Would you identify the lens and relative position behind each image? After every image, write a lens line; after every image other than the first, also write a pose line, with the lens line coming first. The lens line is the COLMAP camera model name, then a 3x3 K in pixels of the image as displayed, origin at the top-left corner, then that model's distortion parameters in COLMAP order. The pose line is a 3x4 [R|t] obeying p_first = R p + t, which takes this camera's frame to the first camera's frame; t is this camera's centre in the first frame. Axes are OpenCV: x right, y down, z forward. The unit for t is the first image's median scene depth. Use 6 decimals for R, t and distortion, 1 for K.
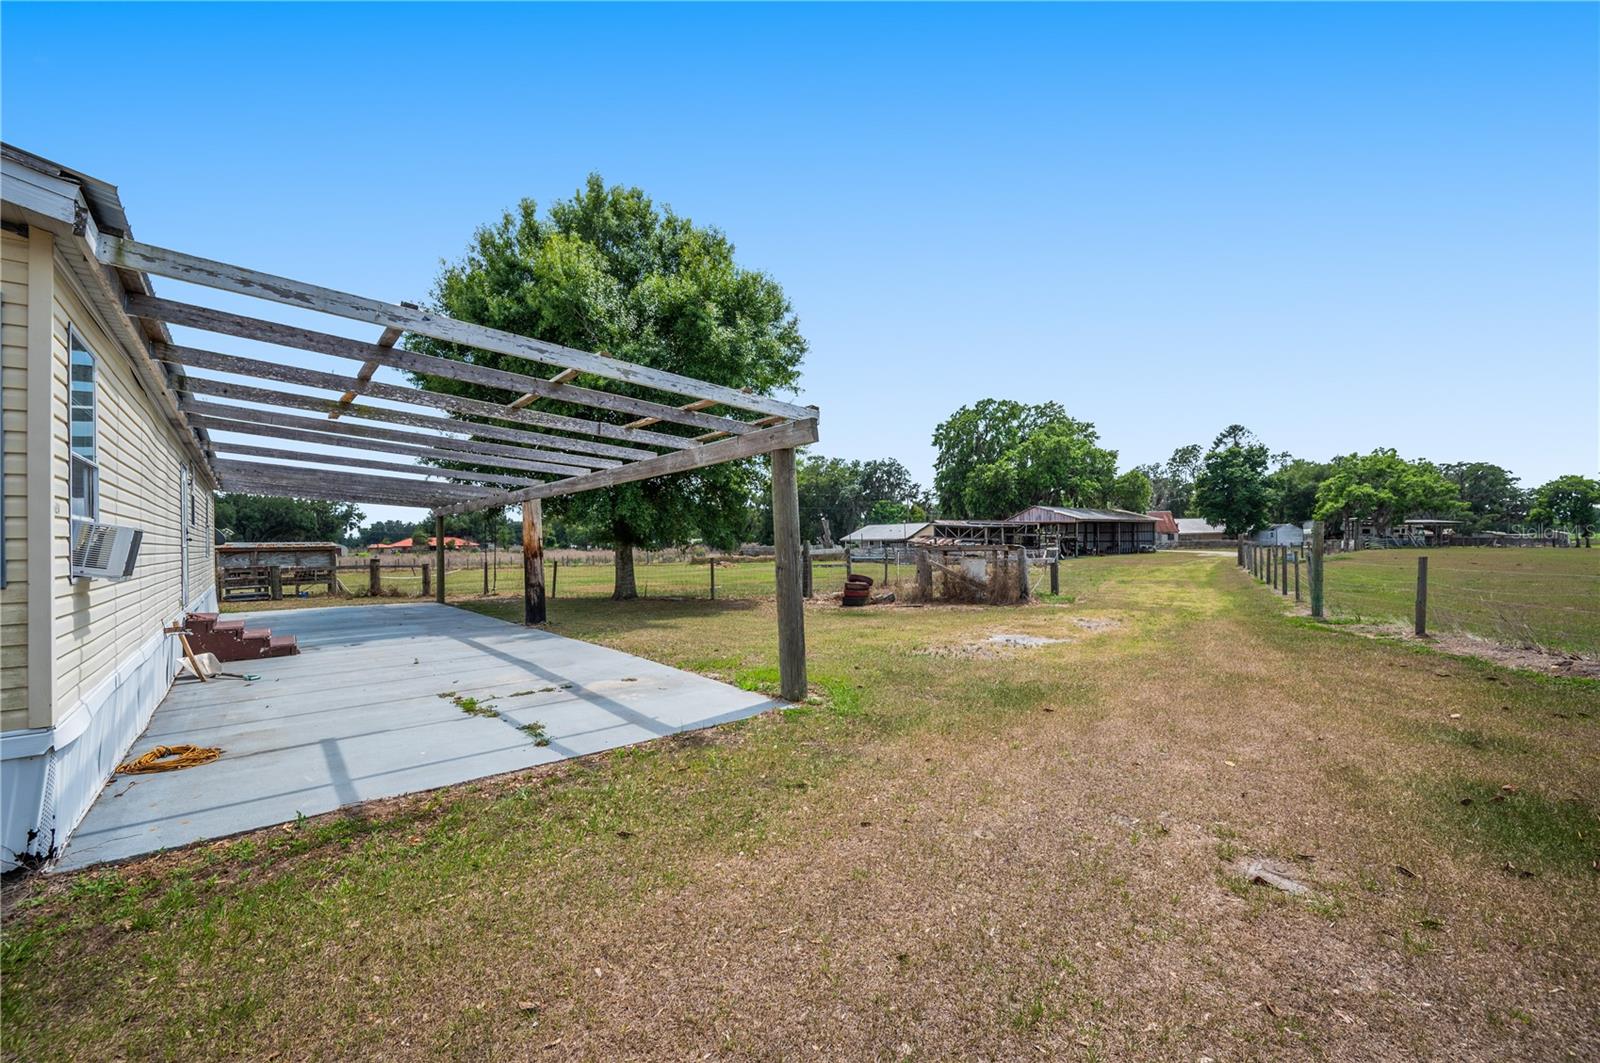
lens RADIAL K [[633.4, 0, 804.7], [0, 633.4, 537.2], [0, 0, 1]] dist [-0.001904, 0.000408]
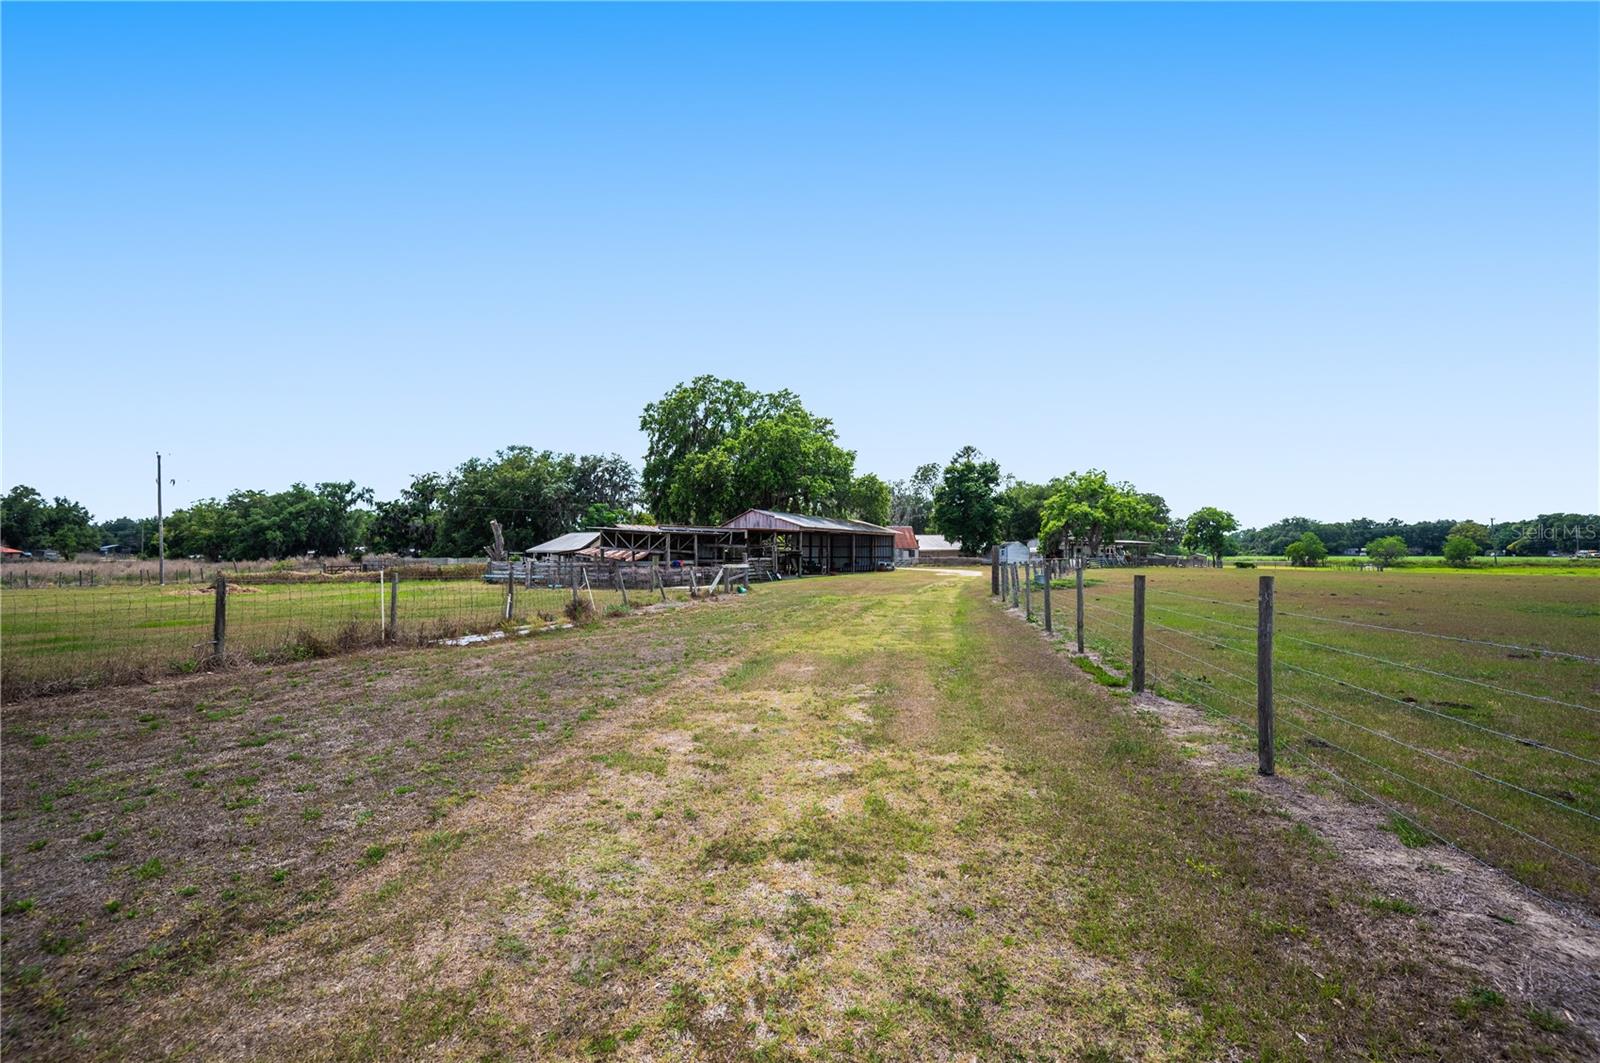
lens RADIAL K [[633.4, 0, 800.1], [0, 633.4, 529.7], [0, 0, 1]] dist [-0.001904, 0.000408]
pose [[0.941046, 0.027602, 0.337152, 0.125187], [-0.015791, 0.999163, -0.037724, 0.002614], [-0.337911, 0.030176, 0.940694, 0.203314]]
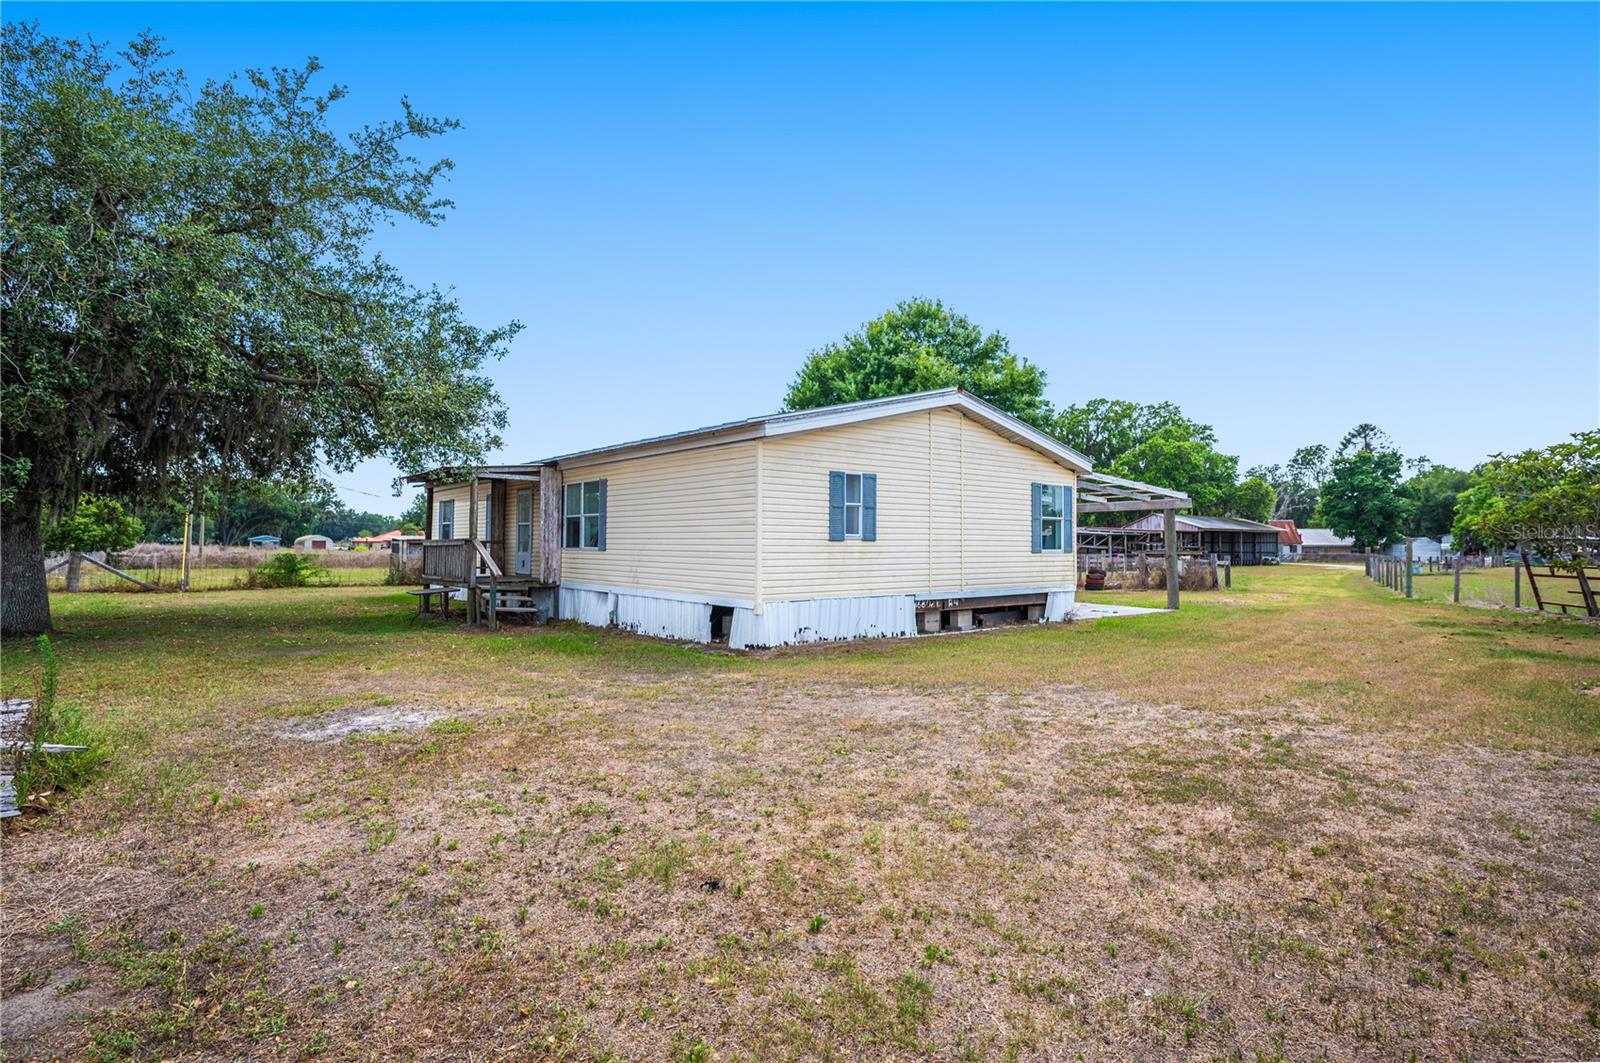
lens RADIAL K [[784.7, 0, 828.9], [0, 784.7, 509.5], [0, 0, 1]] dist [0.013486, -0.000657]
pose [[0.999763, 0.021635, -0.002239, -0.100584], [-0.021705, 0.999037, -0.038143, 0.000814], [0.001411, 0.038182, 0.999270, -0.153609]]
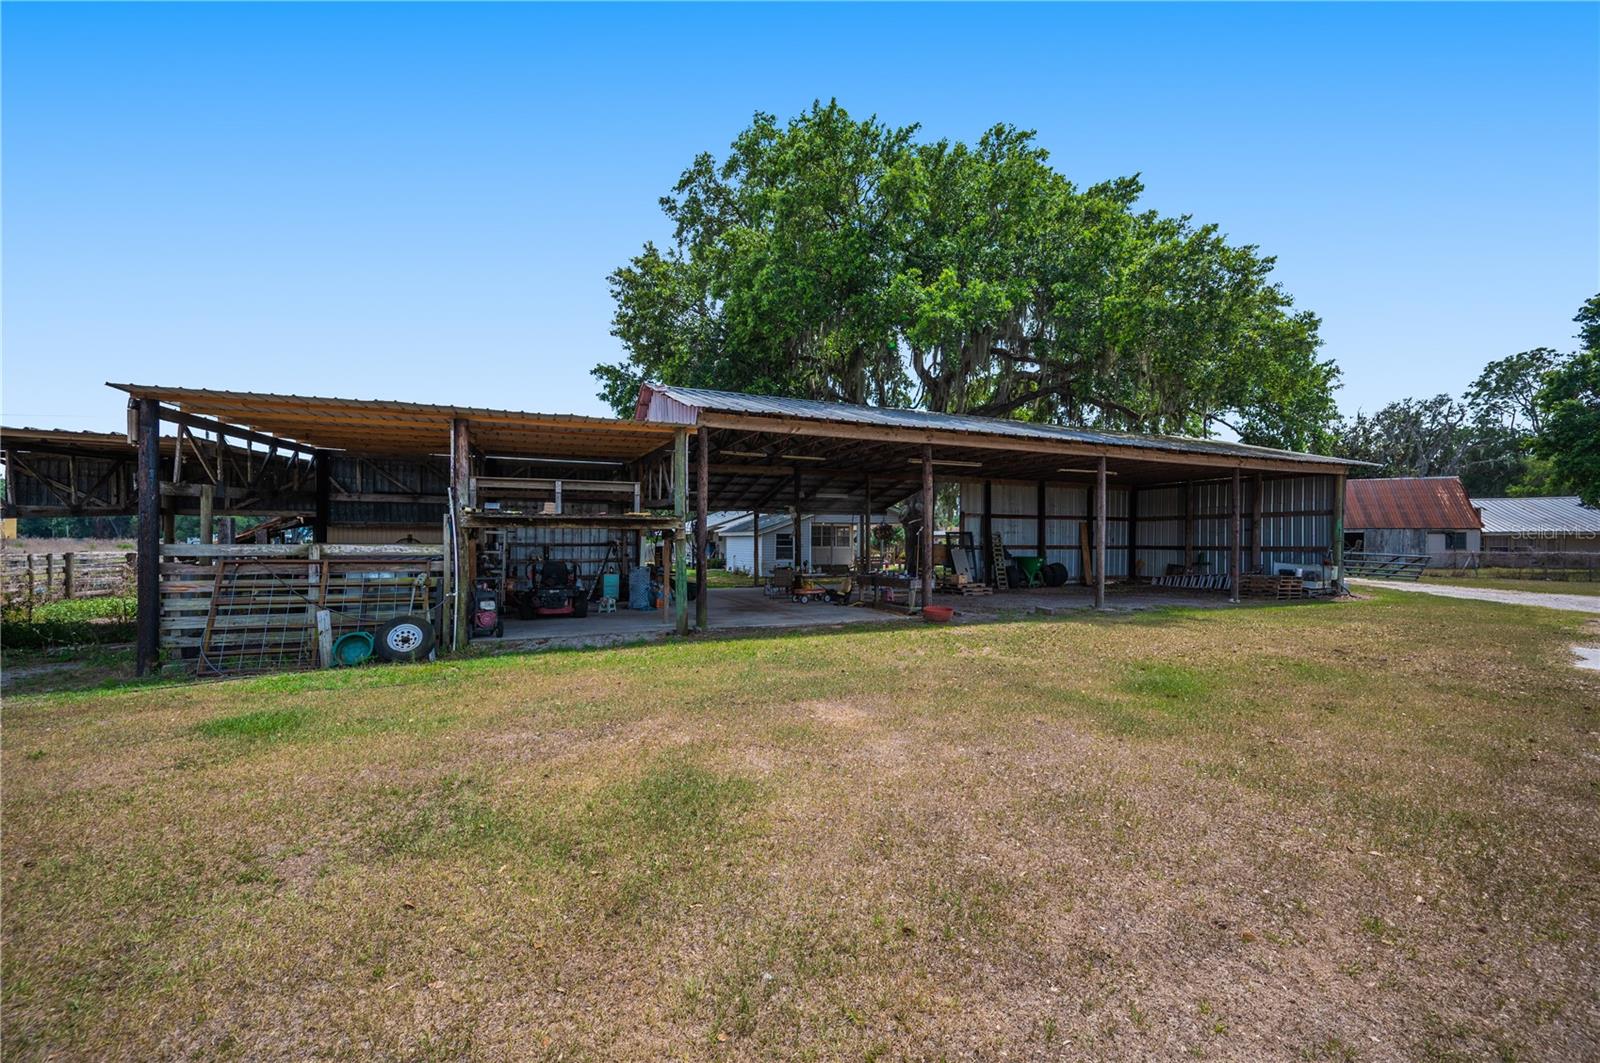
lens RADIAL K [[633.4, 0, 802.7], [0, 633.4, 529.6], [0, 0, 1]] dist [-0.001904, 0.000408]
pose [[0.953857, 0.026380, -0.299101, 0.382779], [-0.026566, 0.999641, 0.003447, 0.001879], [0.299084, 0.004658, 0.954215, 0.624934]]
